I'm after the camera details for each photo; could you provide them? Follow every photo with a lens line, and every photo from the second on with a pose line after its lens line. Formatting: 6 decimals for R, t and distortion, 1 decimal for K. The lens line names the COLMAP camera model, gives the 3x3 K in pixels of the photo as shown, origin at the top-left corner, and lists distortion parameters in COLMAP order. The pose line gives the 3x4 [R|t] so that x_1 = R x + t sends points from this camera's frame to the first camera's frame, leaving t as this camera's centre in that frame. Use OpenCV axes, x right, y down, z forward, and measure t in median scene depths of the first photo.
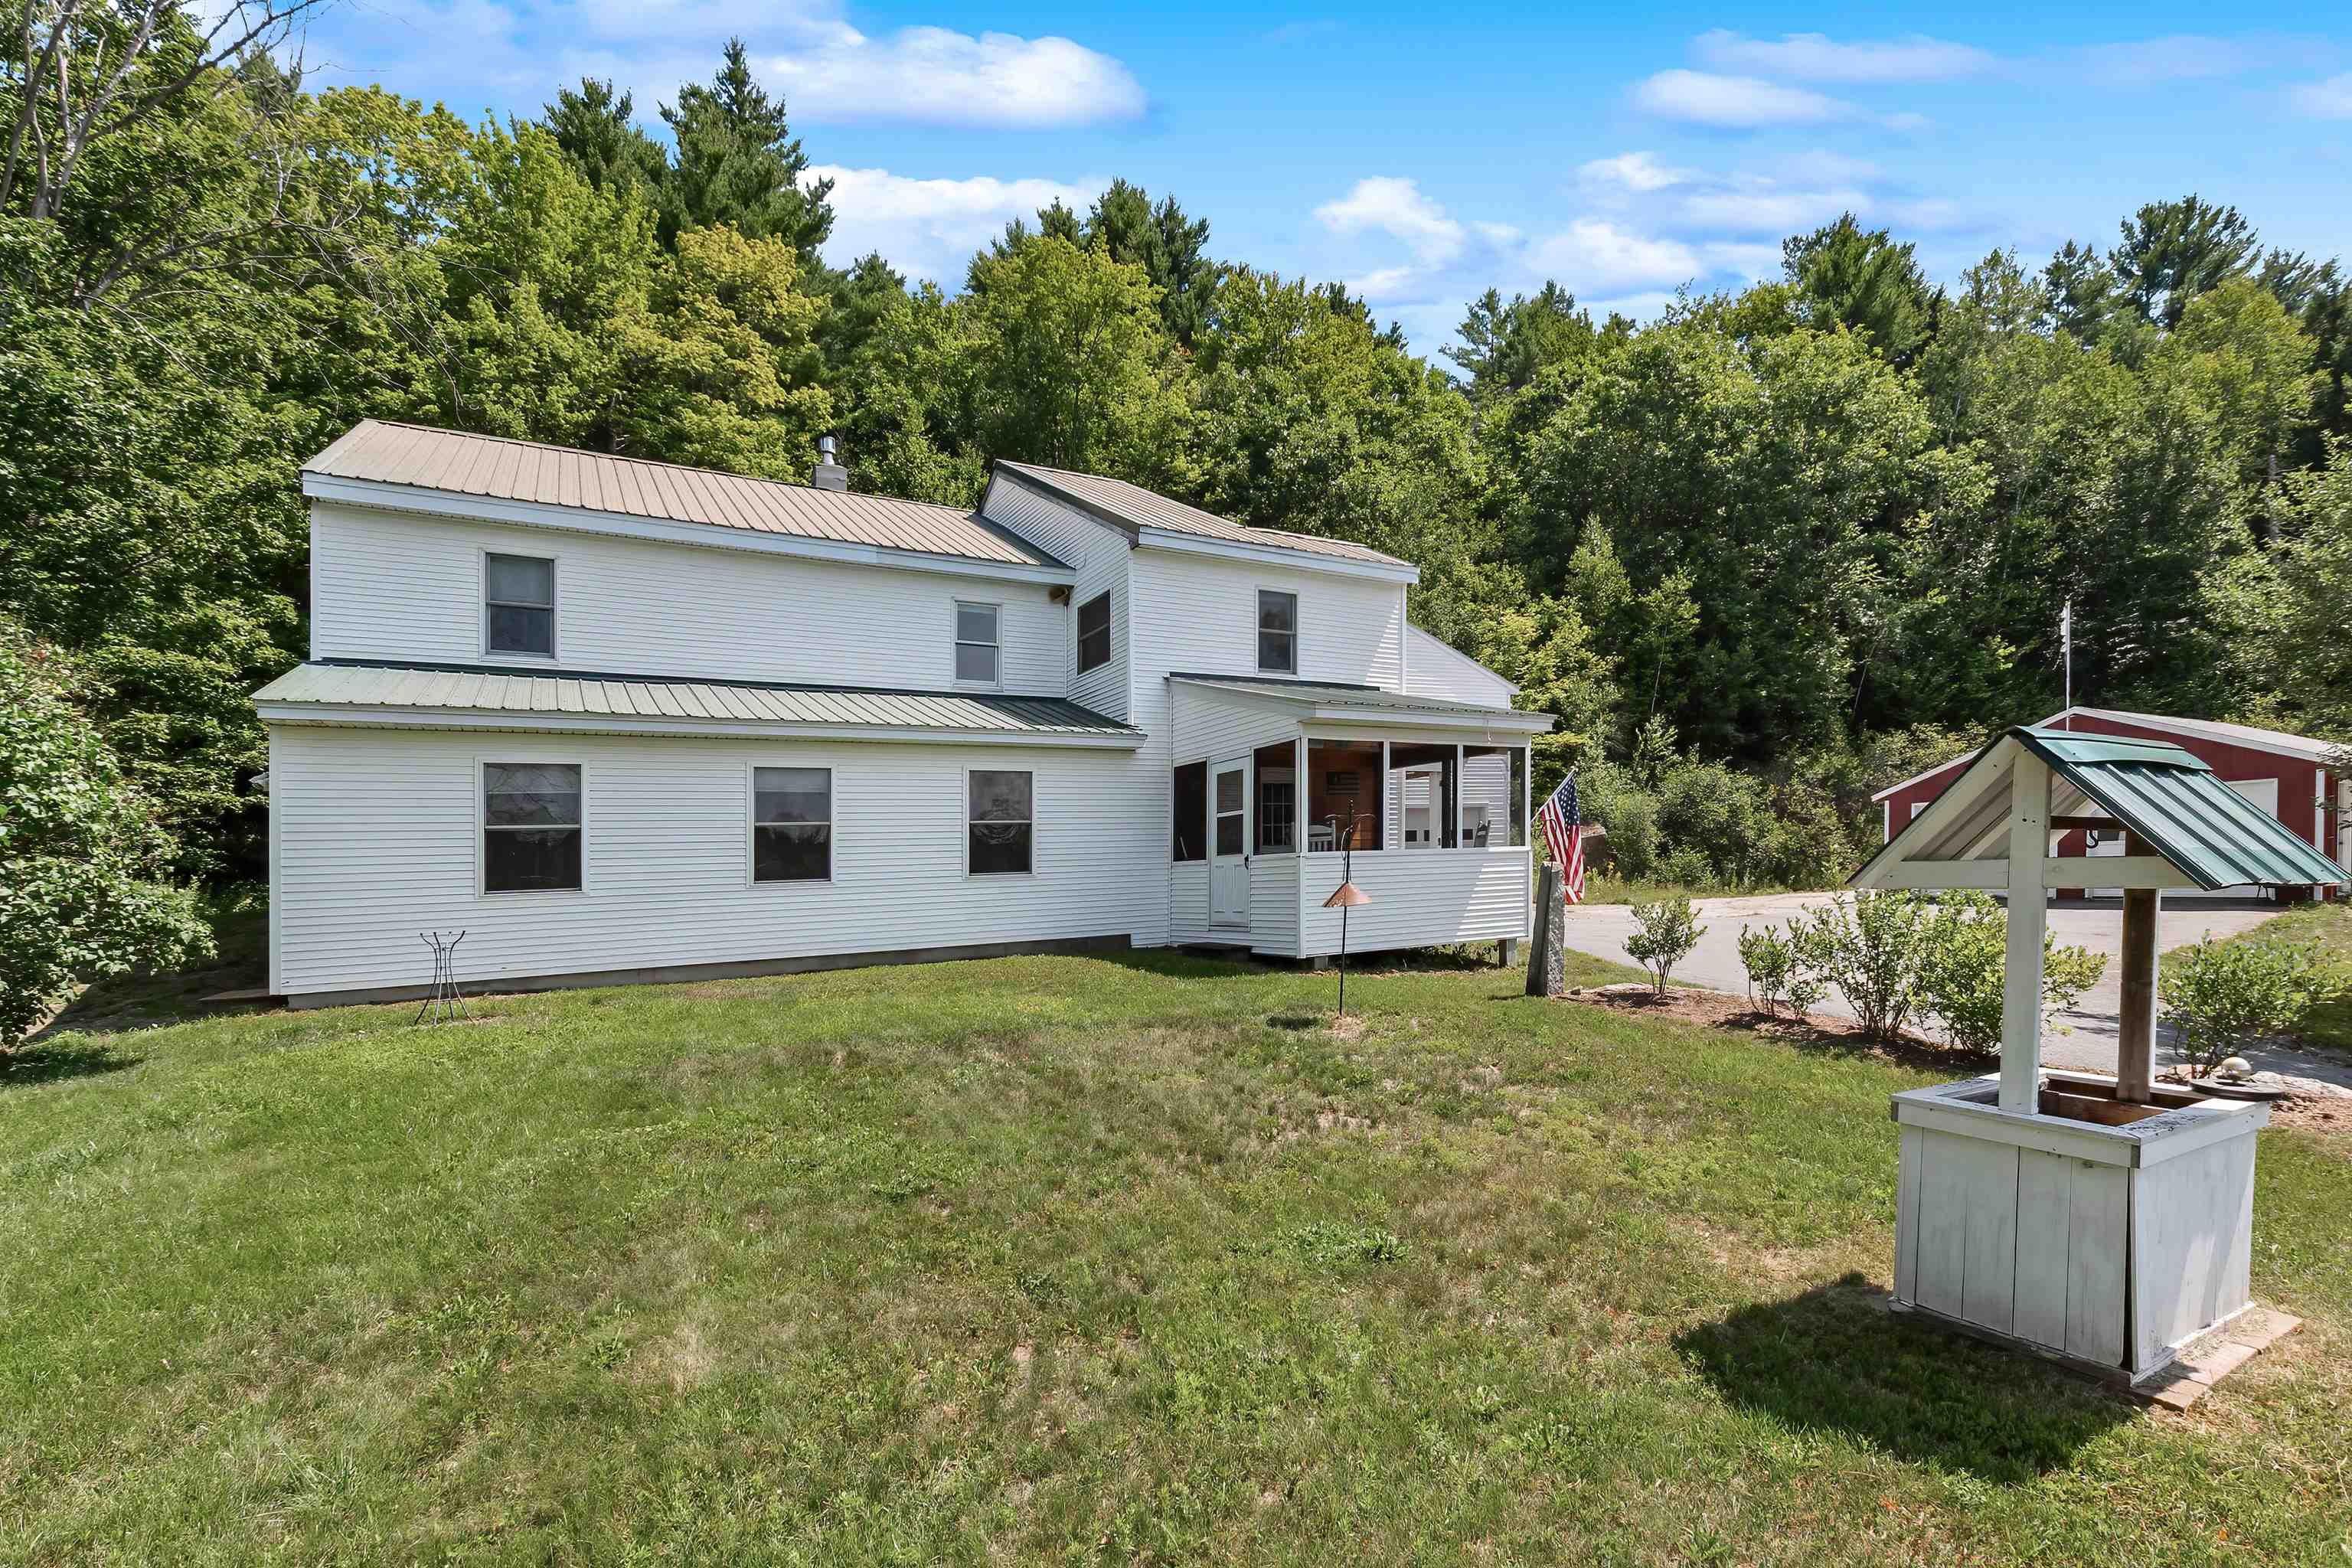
lens RADIAL K [[1016.0, 0, 1176.0], [0, 1016.0, 784.0], [0, 0, 1]] dist [0.008585, 0.000095]
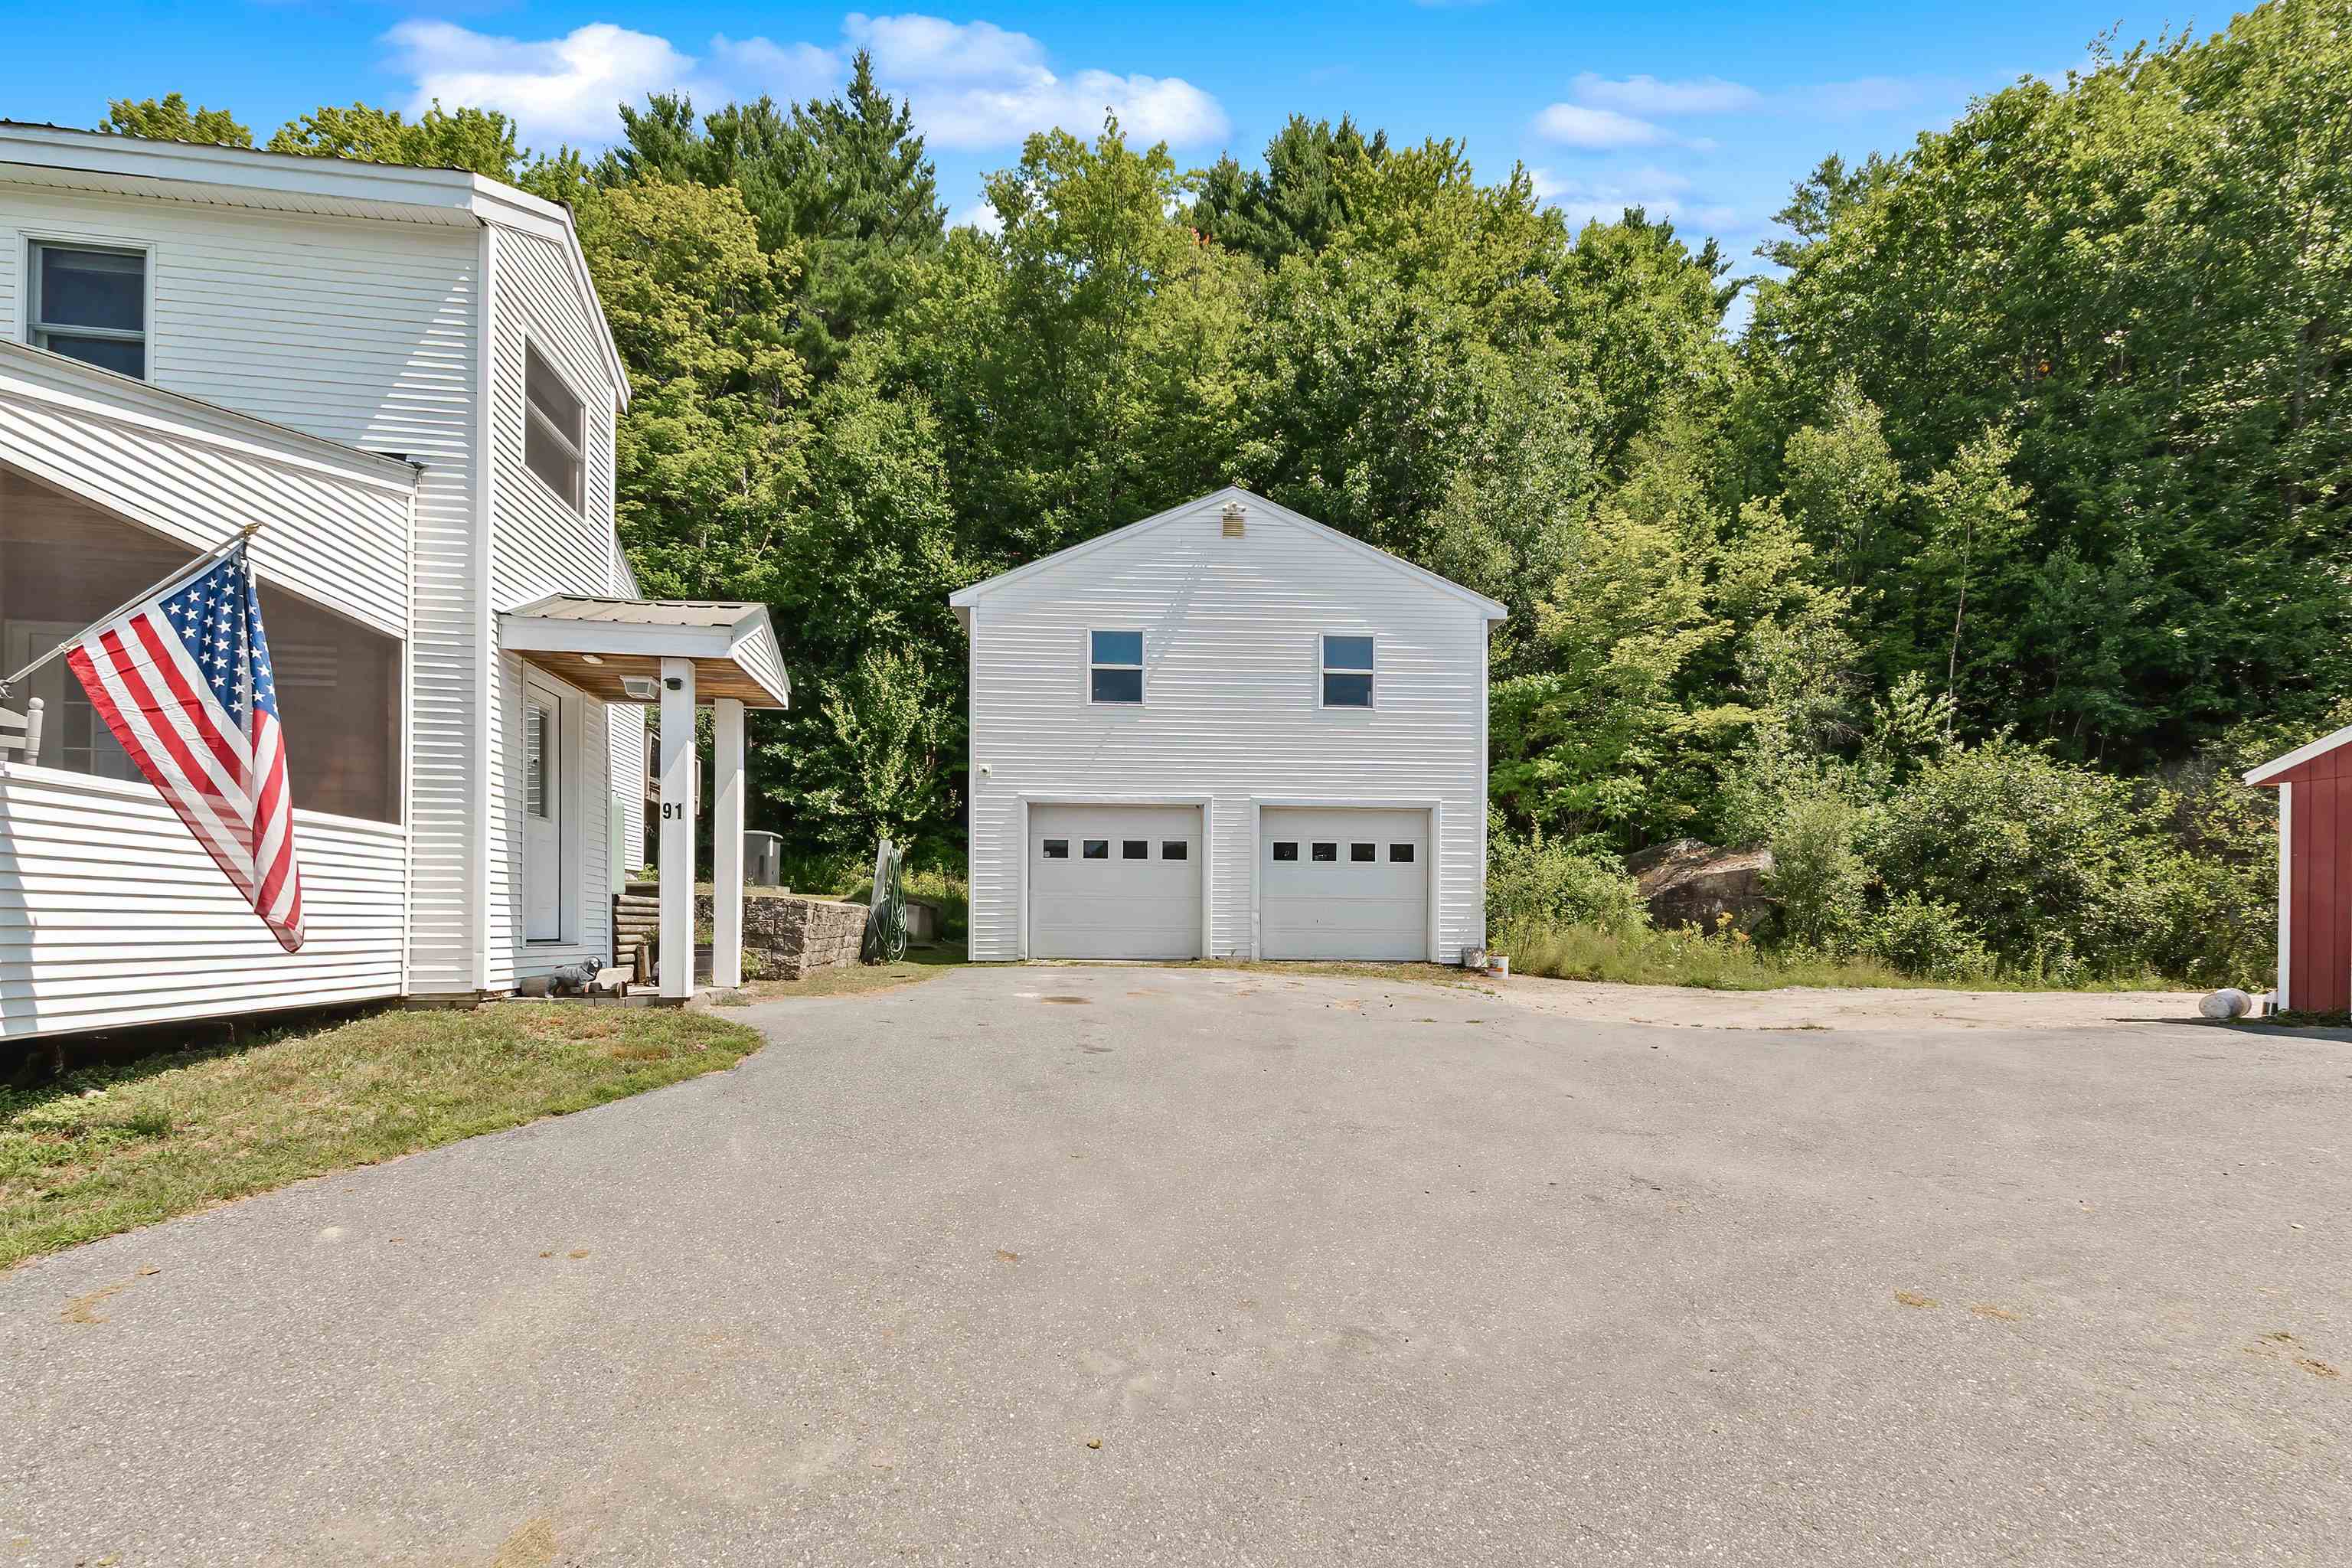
lens RADIAL K [[1012.3, 0, 1175.7], [0, 1012.3, 826.9], [0, 0, 1]] dist [0.007891, -0.000506]
pose [[0.932538, 0.003601, -0.361054, 0.268150], [-0.007051, 0.999941, -0.008239, 0.026545], [0.361003, 0.010229, 0.932509, 0.281138]]
